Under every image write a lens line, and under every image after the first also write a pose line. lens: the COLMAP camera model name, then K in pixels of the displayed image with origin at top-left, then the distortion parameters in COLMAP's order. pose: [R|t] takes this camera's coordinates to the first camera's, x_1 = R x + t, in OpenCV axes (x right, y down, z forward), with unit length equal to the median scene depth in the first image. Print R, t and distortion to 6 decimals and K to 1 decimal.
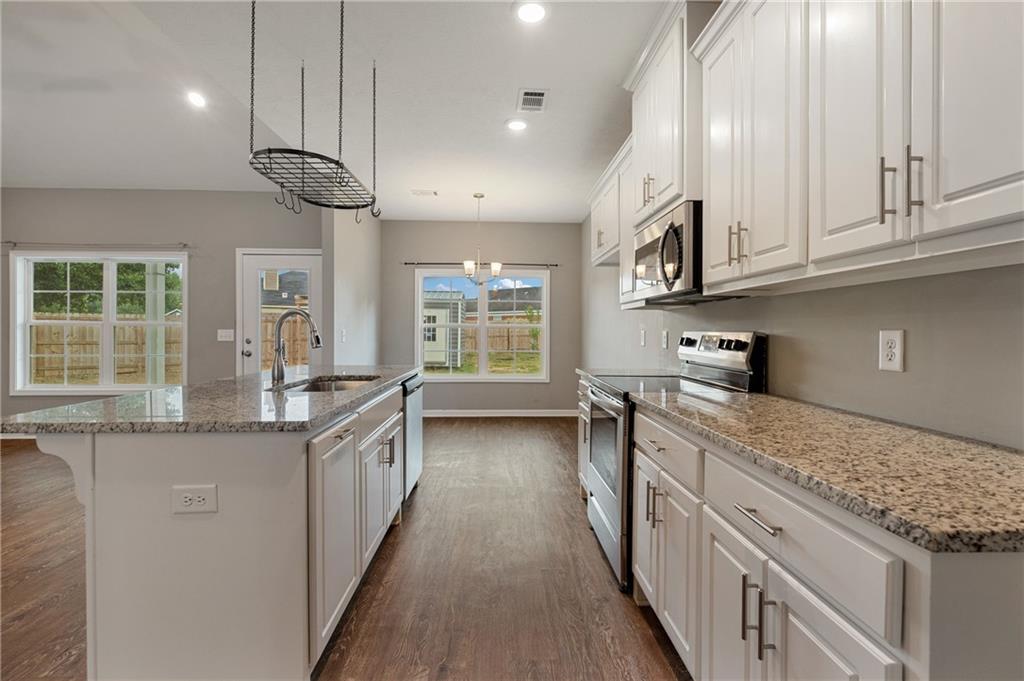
lens RADIAL K [[454.3, 0, 509.8], [0, 454.3, 333.8], [0, 0, 1]] dist [-0.001301, -0.000261]
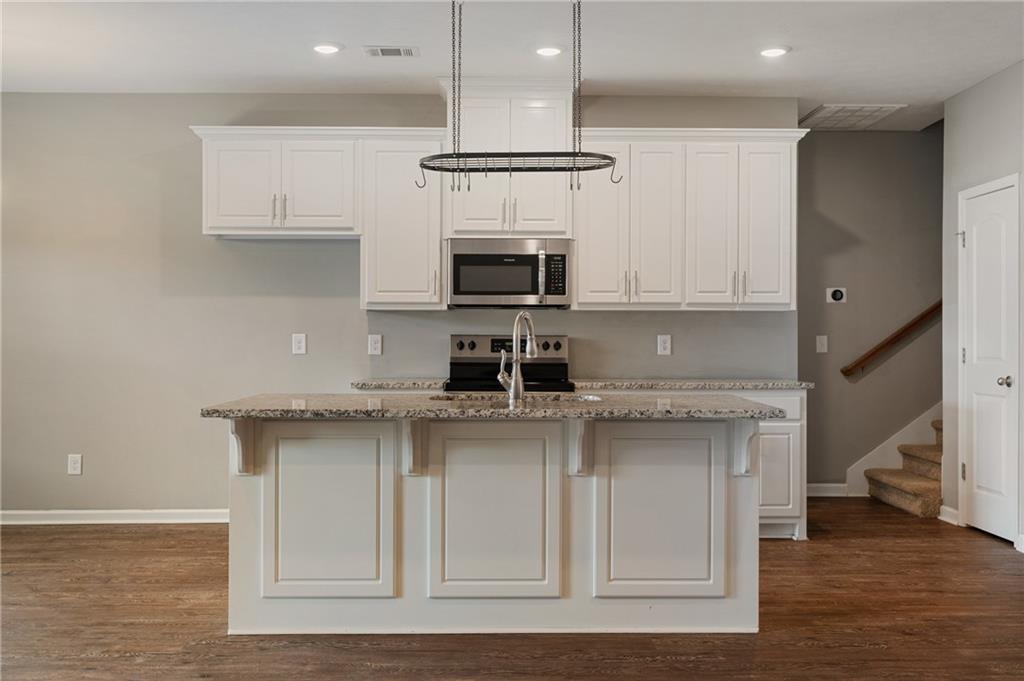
lens RADIAL K [[1016.0, 0, 512.0], [0, 1016.0, 340.5], [0, 0, 1]] dist [0.014771, -0.004249]
pose [[0.025004, -0.008869, 0.999648, -1.901586], [0.004788, 0.999950, 0.008752, -0.014576], [-0.999676, 0.004568, 0.025045, 0.792382]]
